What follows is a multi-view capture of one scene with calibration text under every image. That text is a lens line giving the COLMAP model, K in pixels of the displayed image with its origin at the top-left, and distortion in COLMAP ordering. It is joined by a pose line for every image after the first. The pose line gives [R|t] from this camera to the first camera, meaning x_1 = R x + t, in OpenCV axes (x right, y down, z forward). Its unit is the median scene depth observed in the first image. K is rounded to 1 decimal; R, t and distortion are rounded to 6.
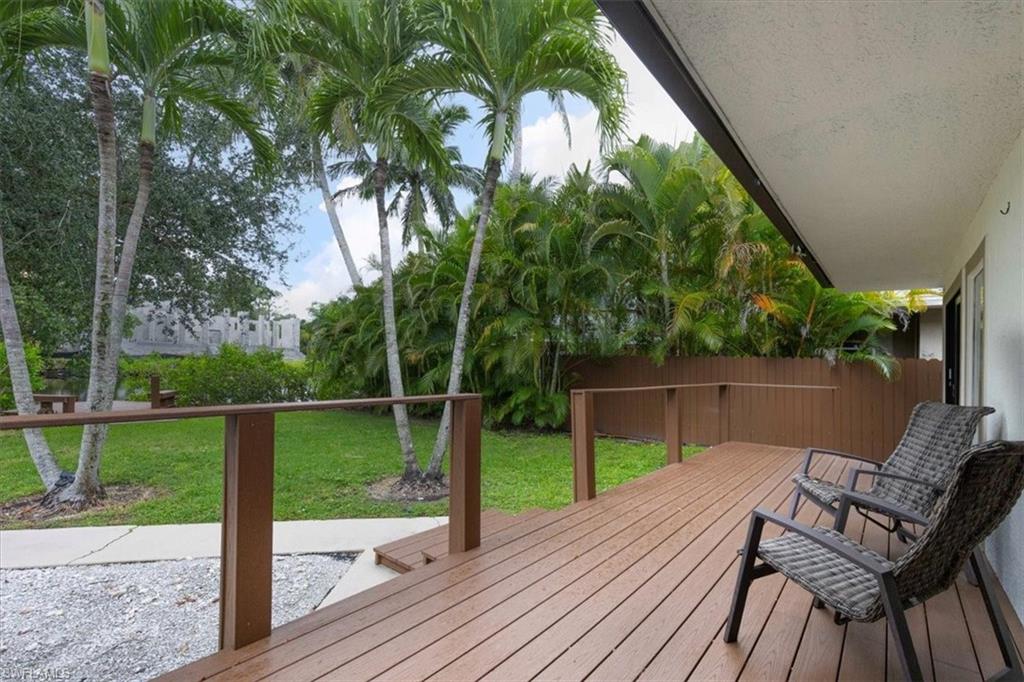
lens RADIAL K [[471.2, 0, 514.9], [0, 471.2, 349.2], [0, 0, 1]] dist [0.003025, -0.000474]
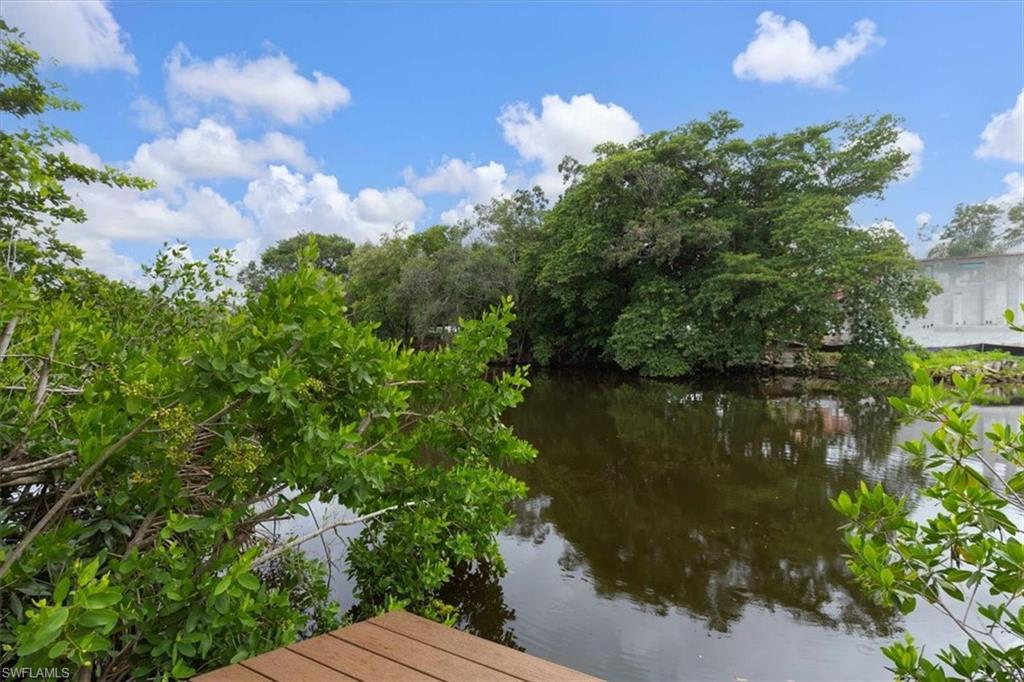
lens RADIAL K [[471.2, 0, 515.2], [0, 471.2, 341.3], [0, 0, 1]] dist [0.003025, -0.000474]
pose [[0.173547, -0.027939, -0.984429, -0.271452], [0.026711, 0.999363, -0.023654, 0.004532], [0.984463, -0.022190, 0.174183, 0.331300]]
